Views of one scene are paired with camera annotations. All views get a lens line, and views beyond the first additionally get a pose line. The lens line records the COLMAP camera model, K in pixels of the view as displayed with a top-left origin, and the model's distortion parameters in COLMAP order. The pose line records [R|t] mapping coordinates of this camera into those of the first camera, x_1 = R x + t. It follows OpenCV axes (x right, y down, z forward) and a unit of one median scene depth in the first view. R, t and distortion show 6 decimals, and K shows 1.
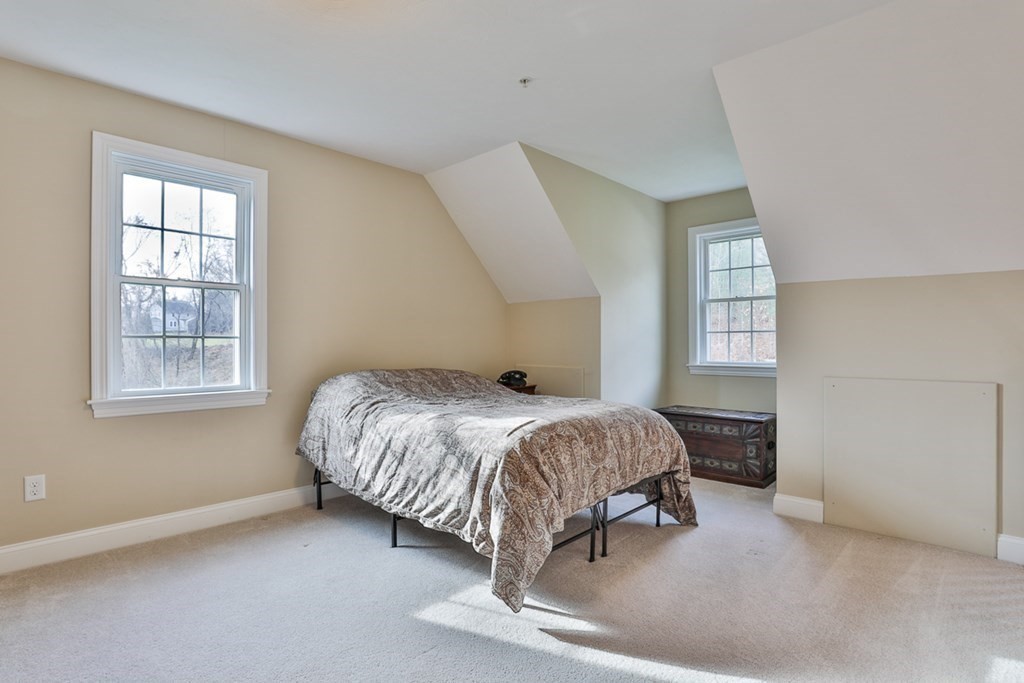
lens RADIAL K [[488.0, 0, 512.0], [0, 488.0, 341.5], [0, 0, 1]] dist [-0.046597, 0.000734]
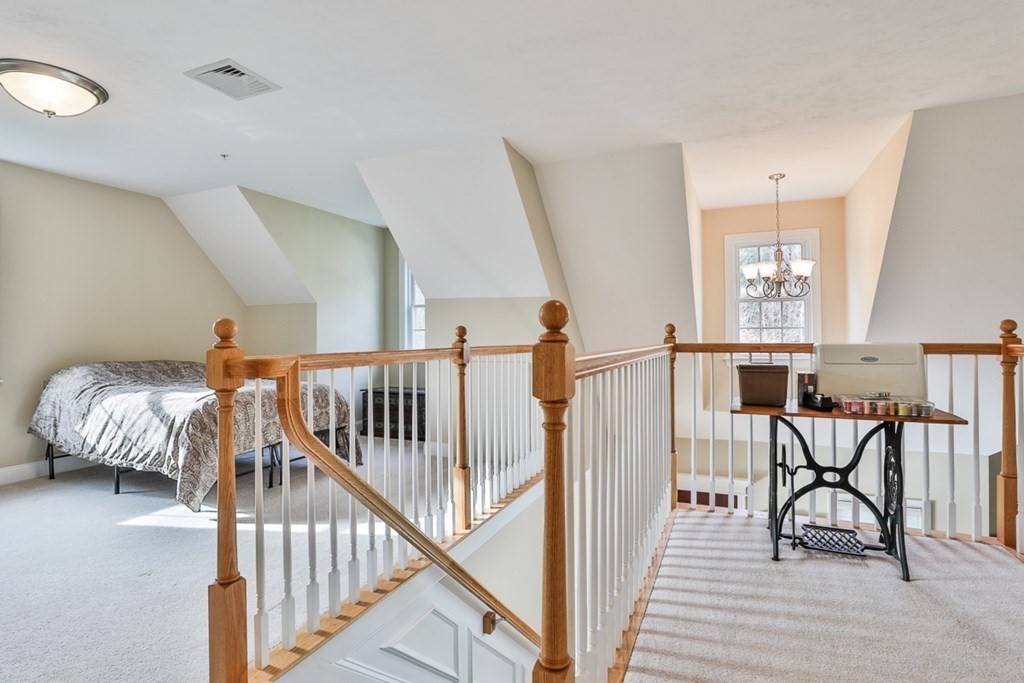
lens RADIAL K [[500.5, 0, 495.4], [0, 500.5, 328.7], [0, 0, 1]] dist [-0.027602, 0.000896]
pose [[0.944180, 0.003580, 0.329411, 0.312982], [-0.000017, 0.999941, -0.010820, -0.015979], [-0.329431, 0.010210, 0.944125, -0.665200]]
